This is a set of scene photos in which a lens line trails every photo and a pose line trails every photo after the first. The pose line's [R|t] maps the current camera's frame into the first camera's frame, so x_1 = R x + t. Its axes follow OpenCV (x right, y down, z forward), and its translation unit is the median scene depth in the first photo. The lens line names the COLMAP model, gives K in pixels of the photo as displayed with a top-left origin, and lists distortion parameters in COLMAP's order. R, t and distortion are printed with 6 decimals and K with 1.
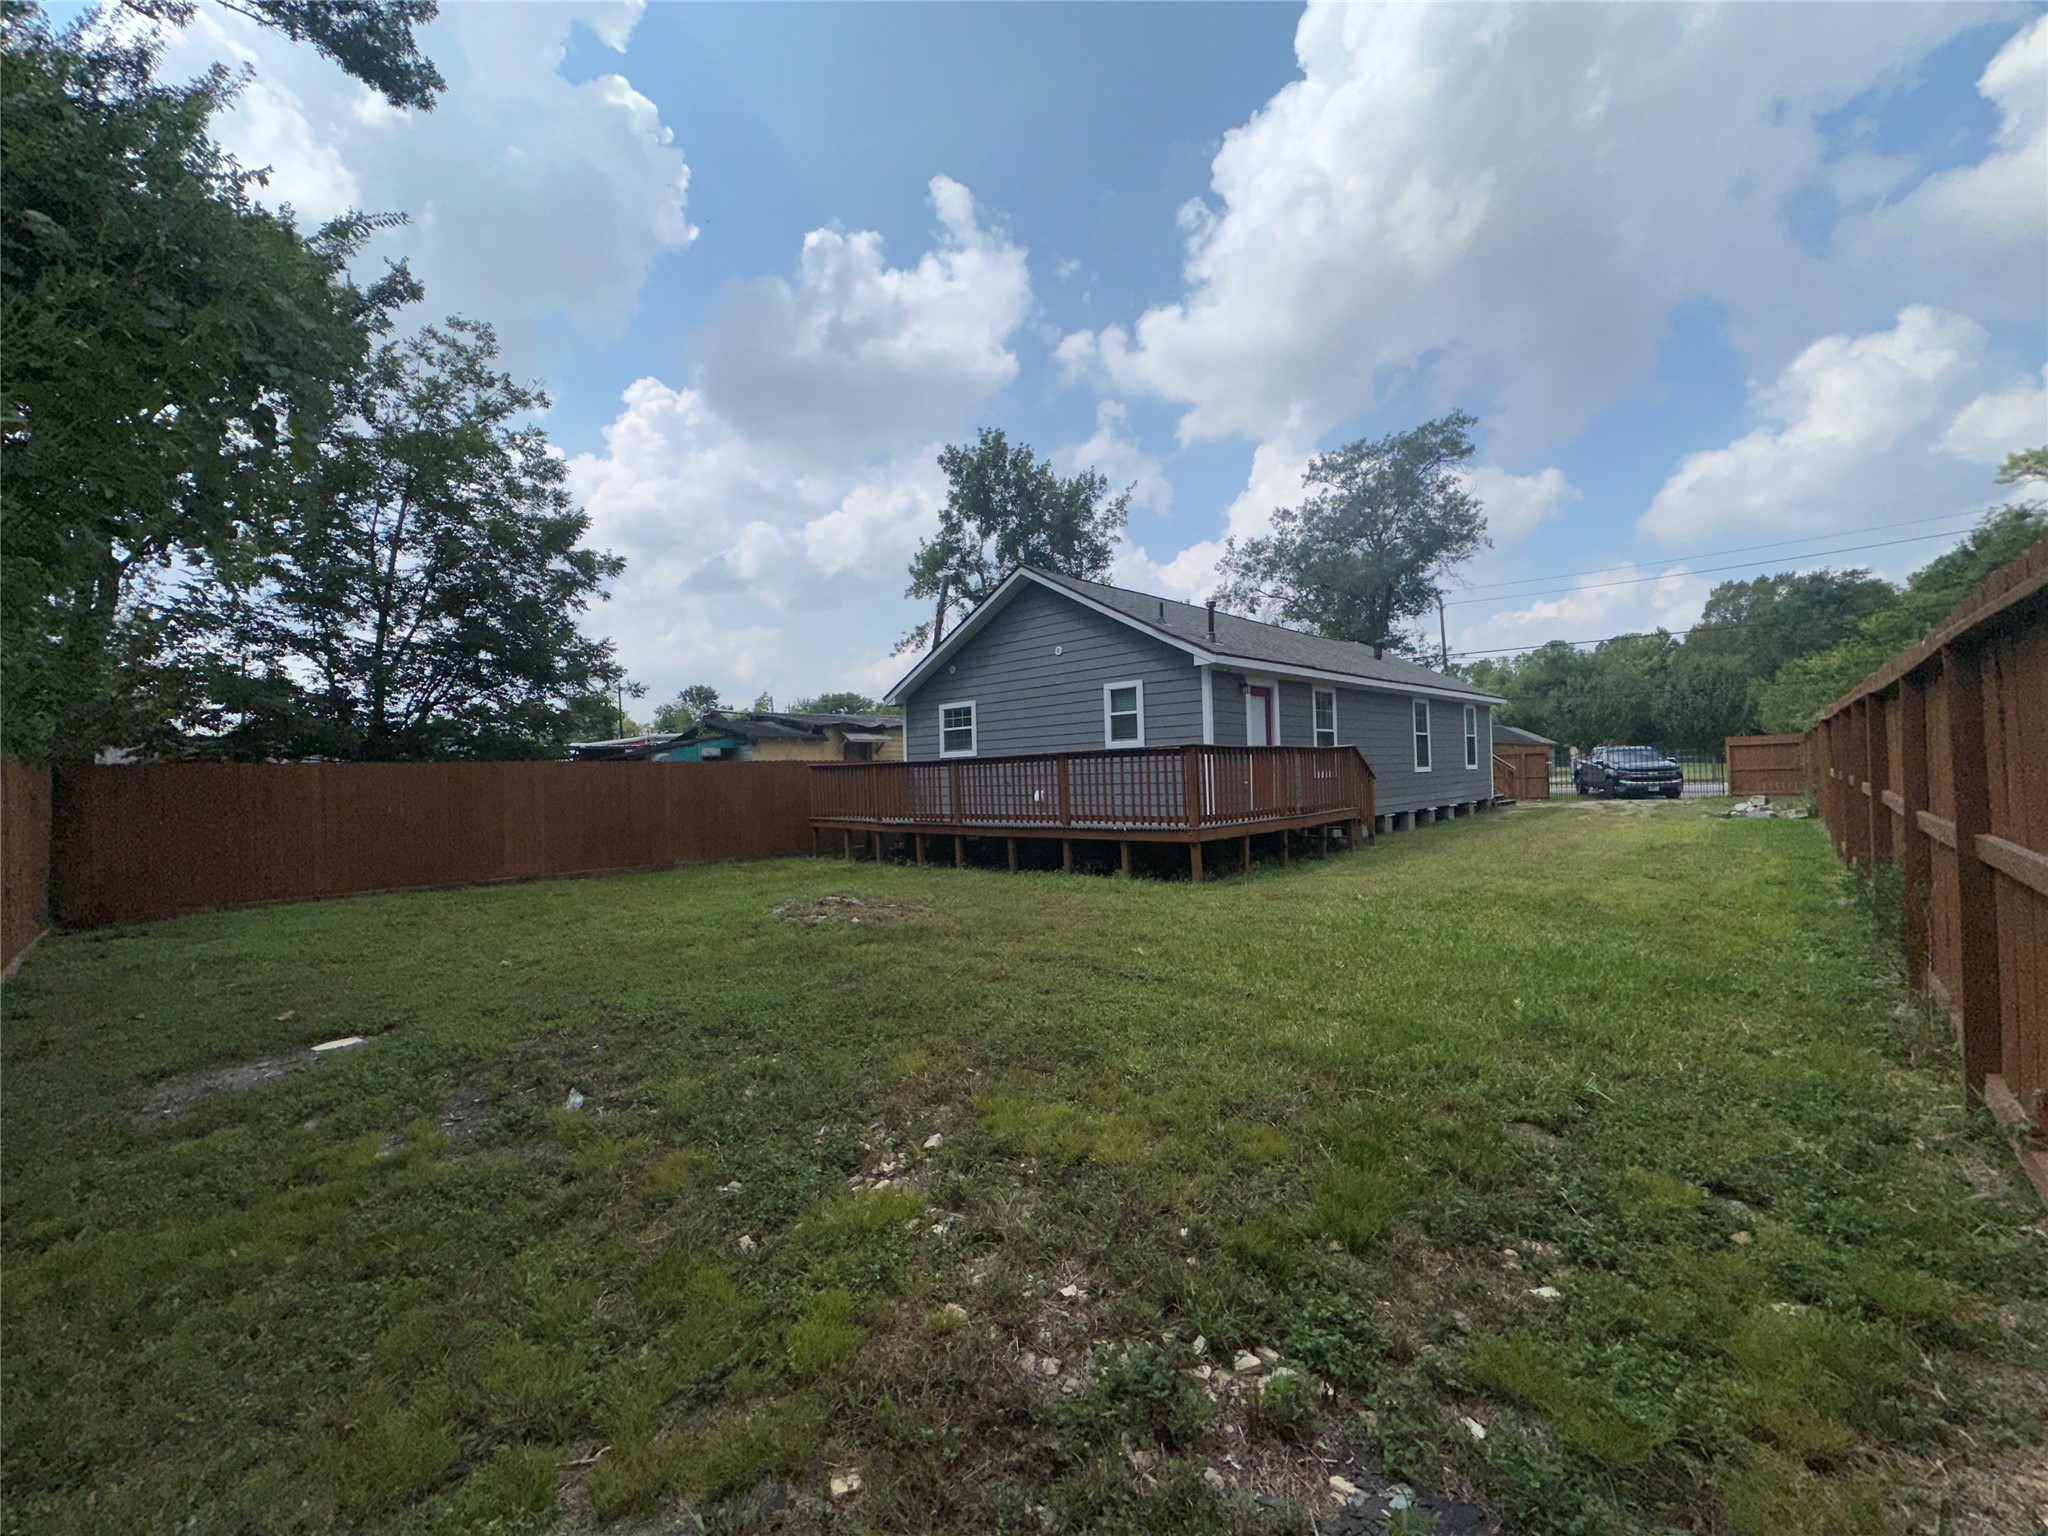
lens RADIAL K [[817.9, 0, 1024.0], [0, 817.9, 768.0], [0, 0, 1]] dist [-0.002680, 0.000366]
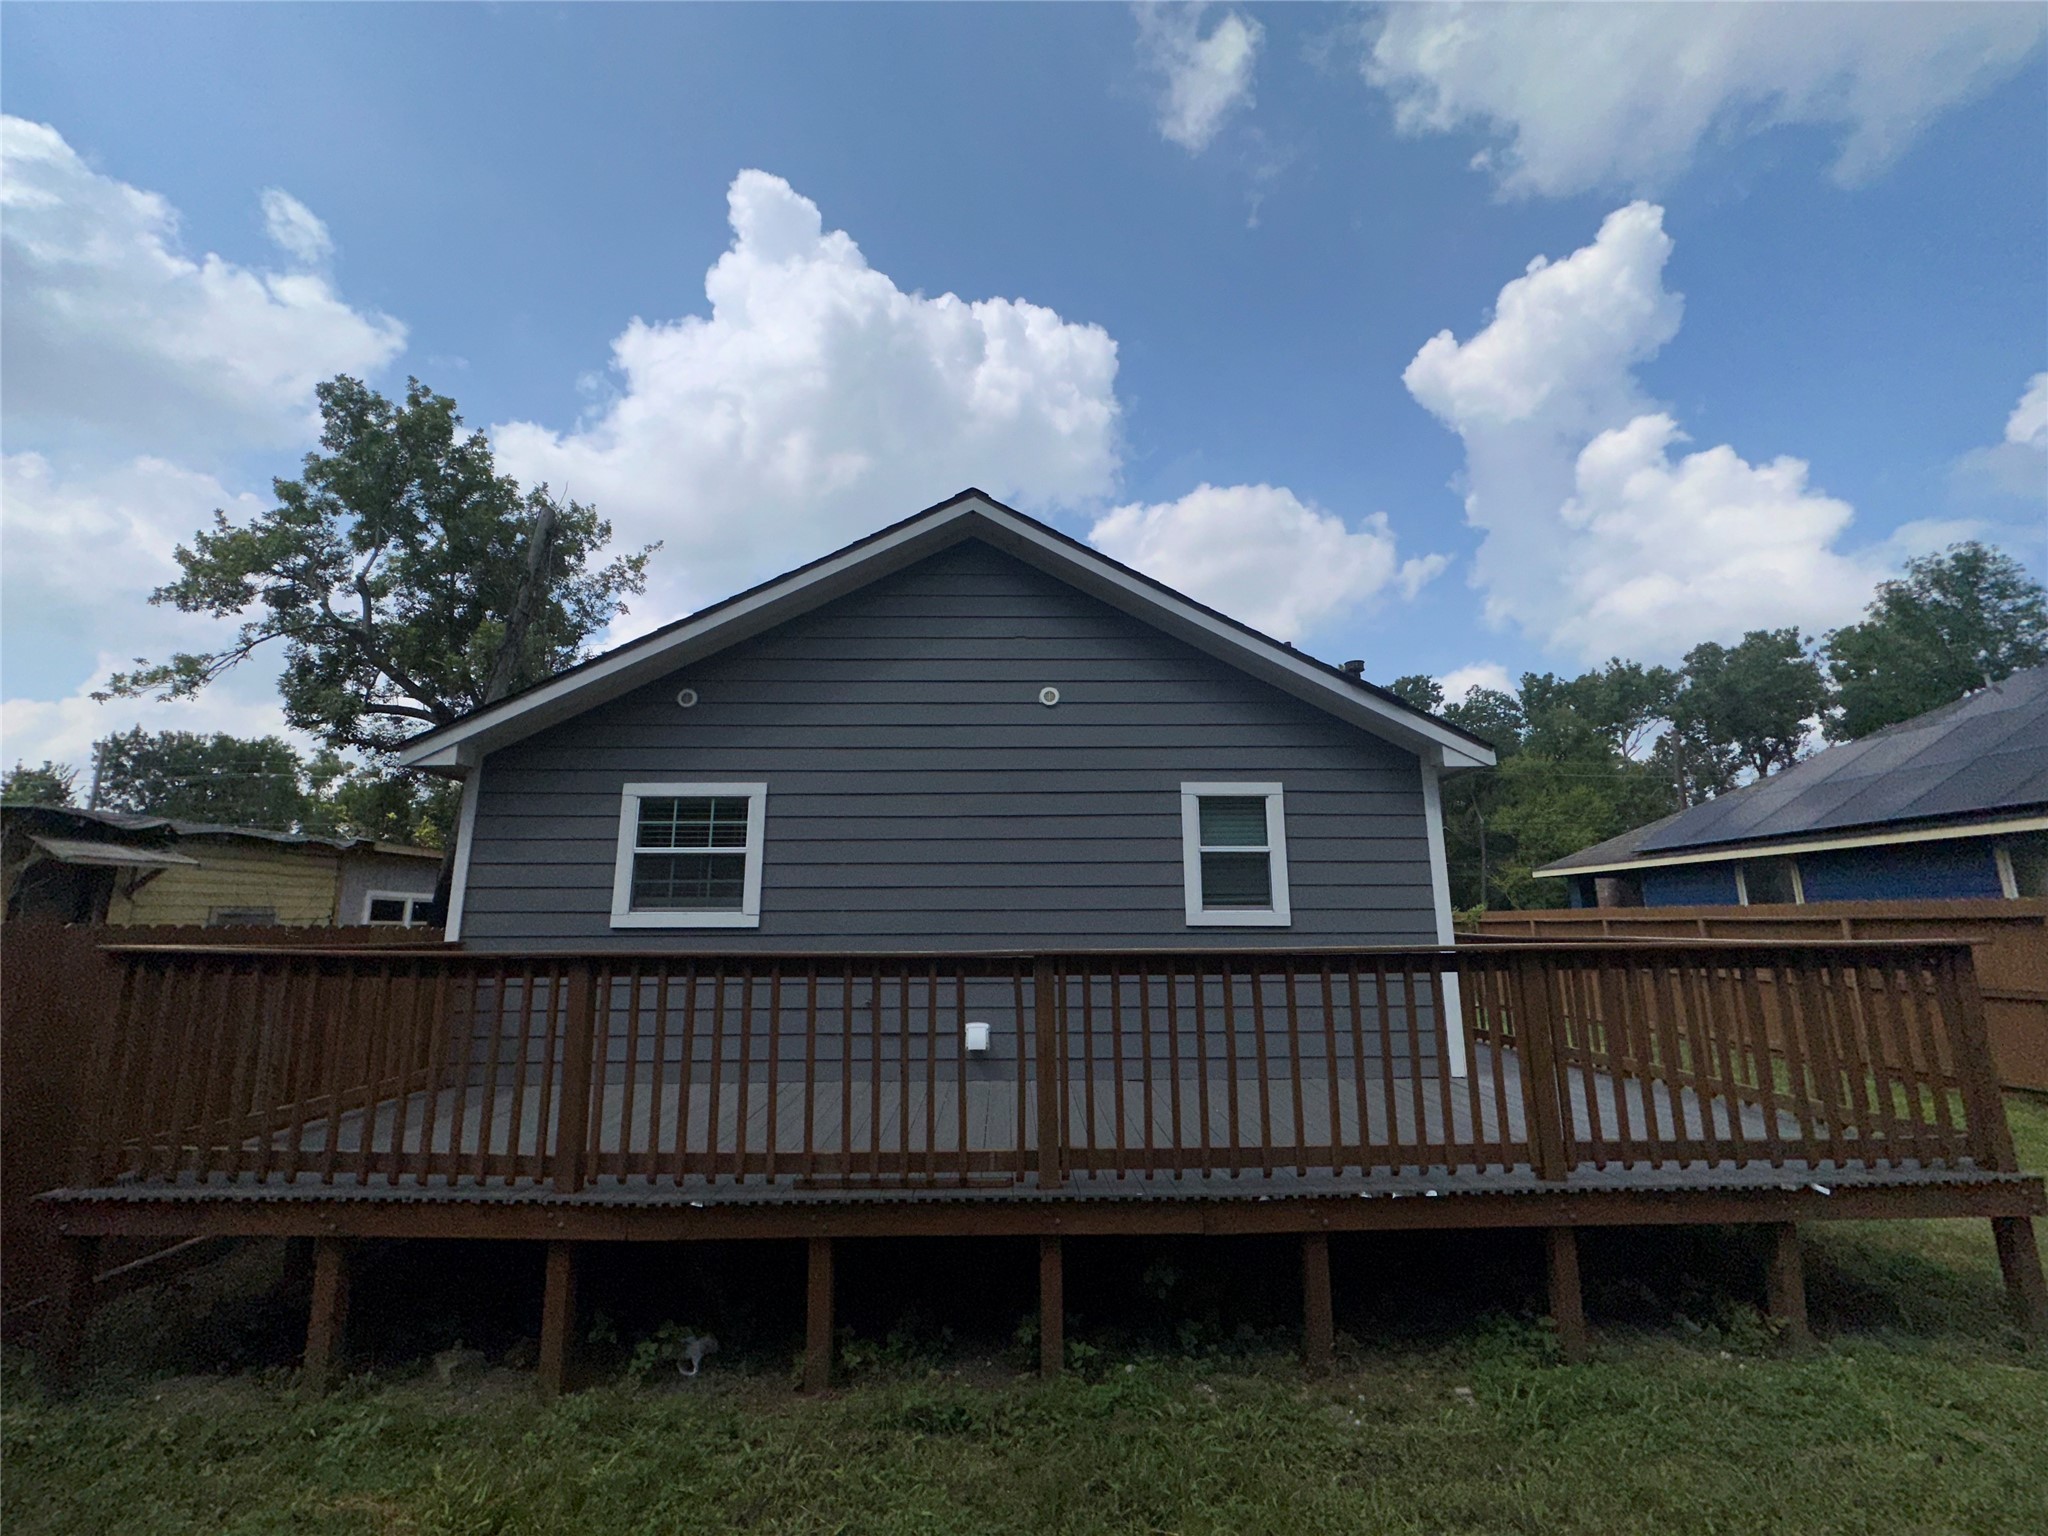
lens RADIAL K [[819.7, 0, 1024.0], [0, 819.7, 768.0], [0, 0, 1]] dist [-0.000081, 0.000534]
pose [[0.711455, 0.161194, 0.683994, -0.104269], [-0.024618, 0.978456, -0.204982, -0.005094], [-0.702300, 0.128997, 0.700096, 0.273297]]
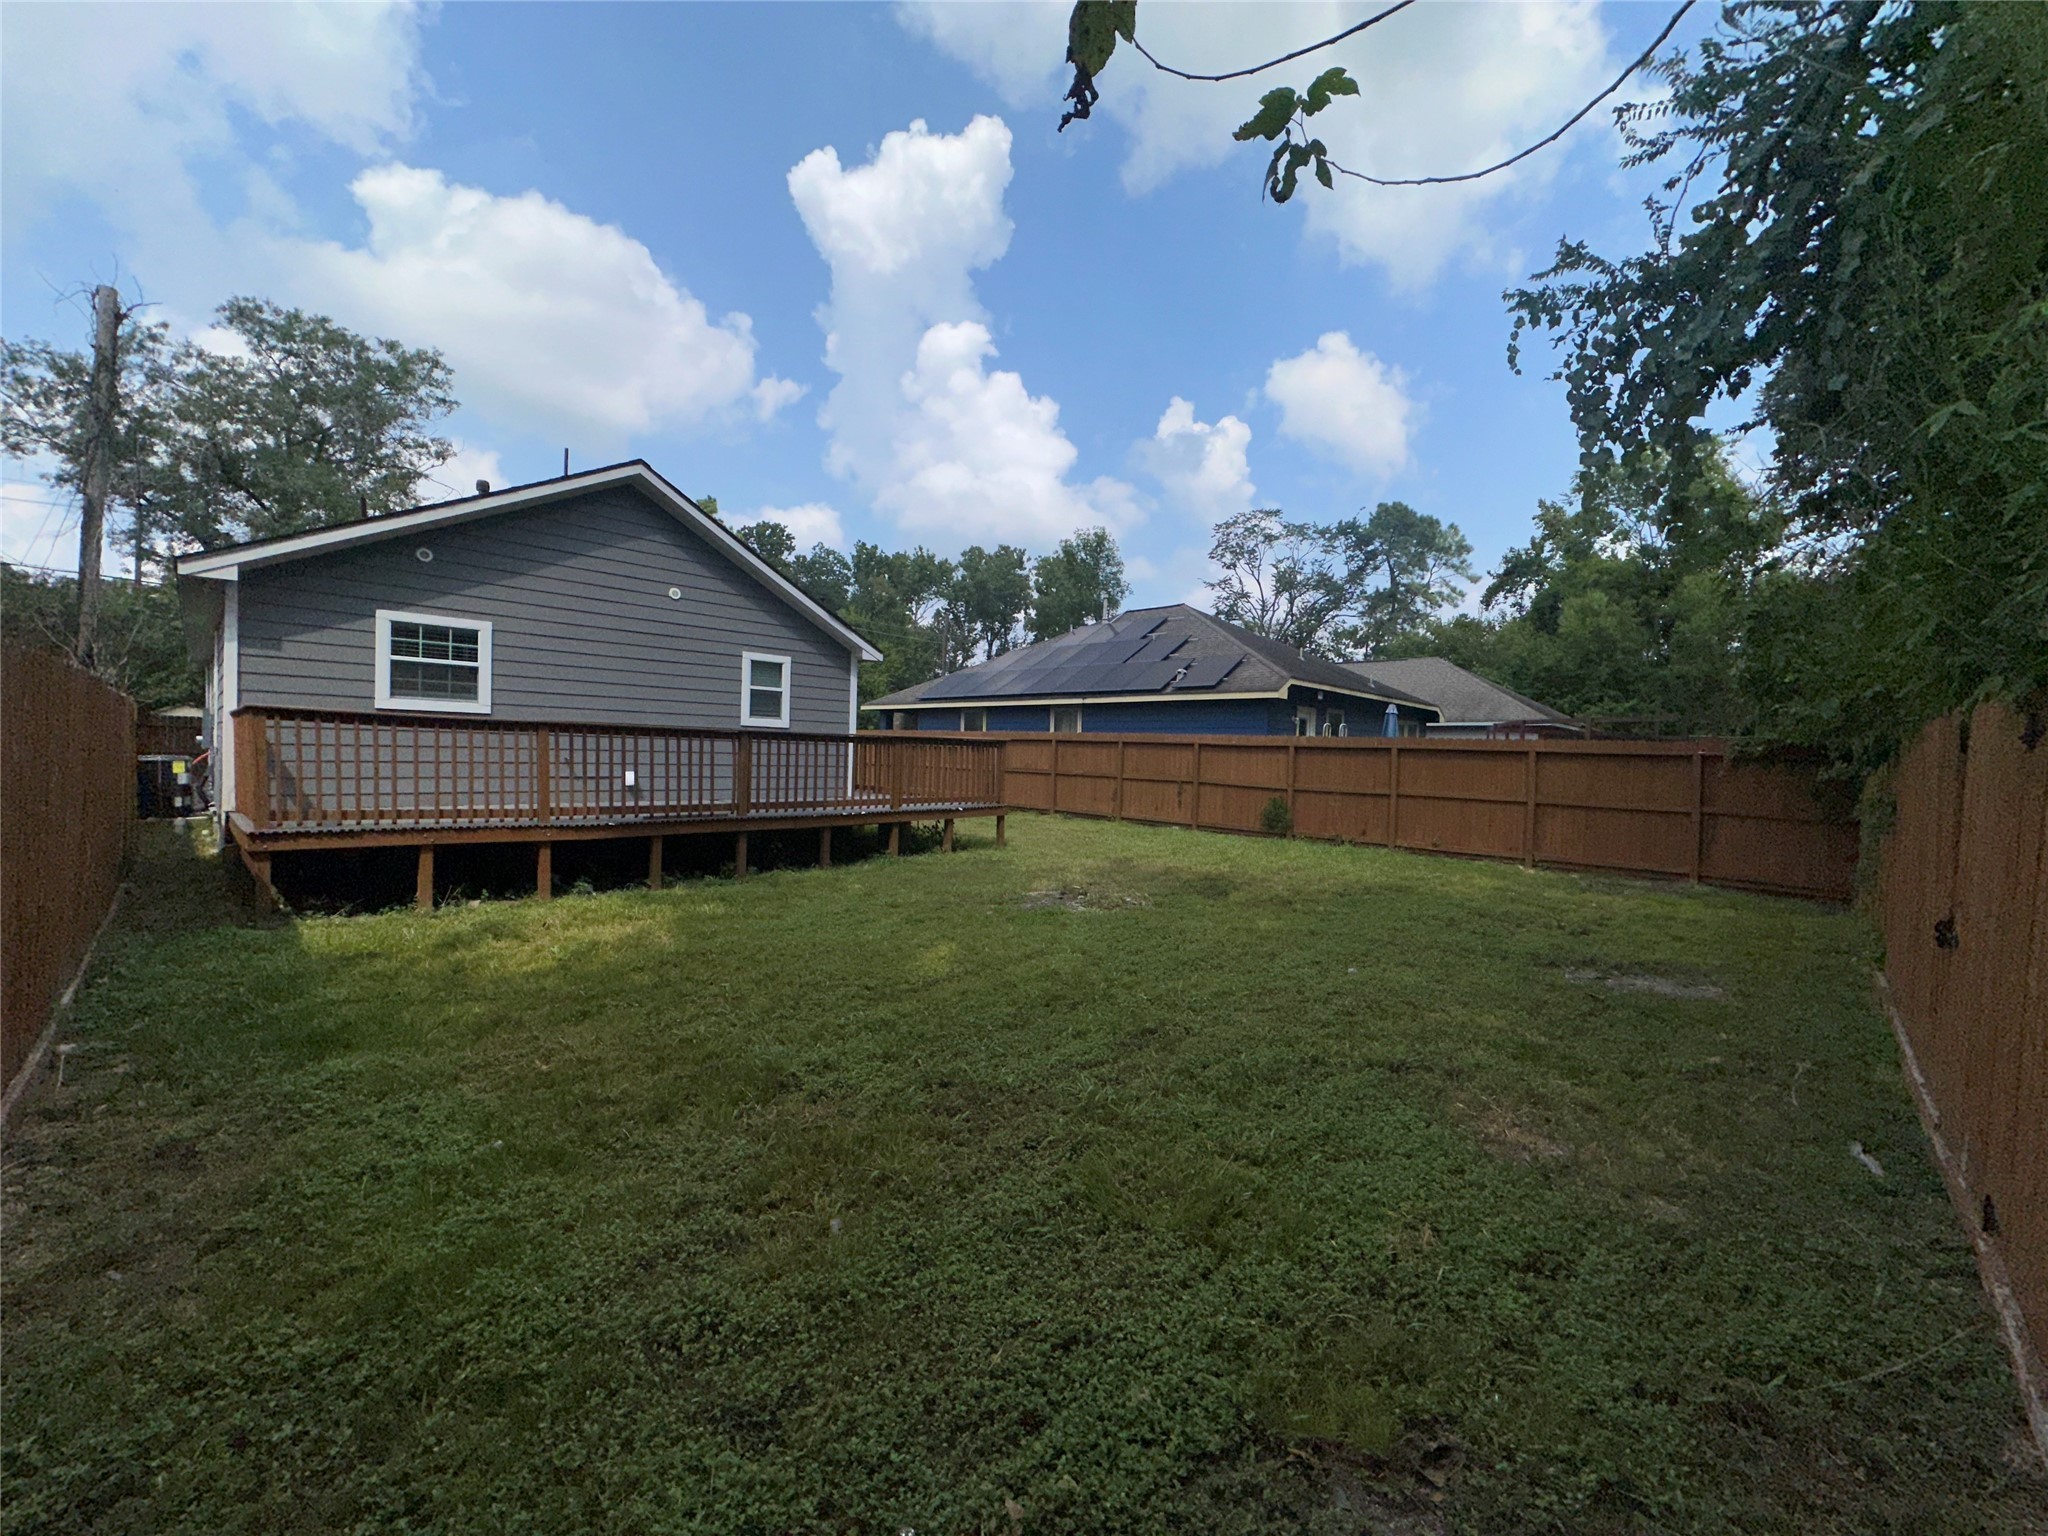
lens RADIAL K [[822.4, 0, 1054.6], [0, 822.4, 760.5], [0, 0, 1]] dist [-0.031535, 0.000137]
pose [[-0.029056, 0.022217, 0.999331, -0.290827], [-0.037462, 0.999026, -0.023299, 0.008249], [-0.998876, -0.038114, -0.028196, 0.254068]]
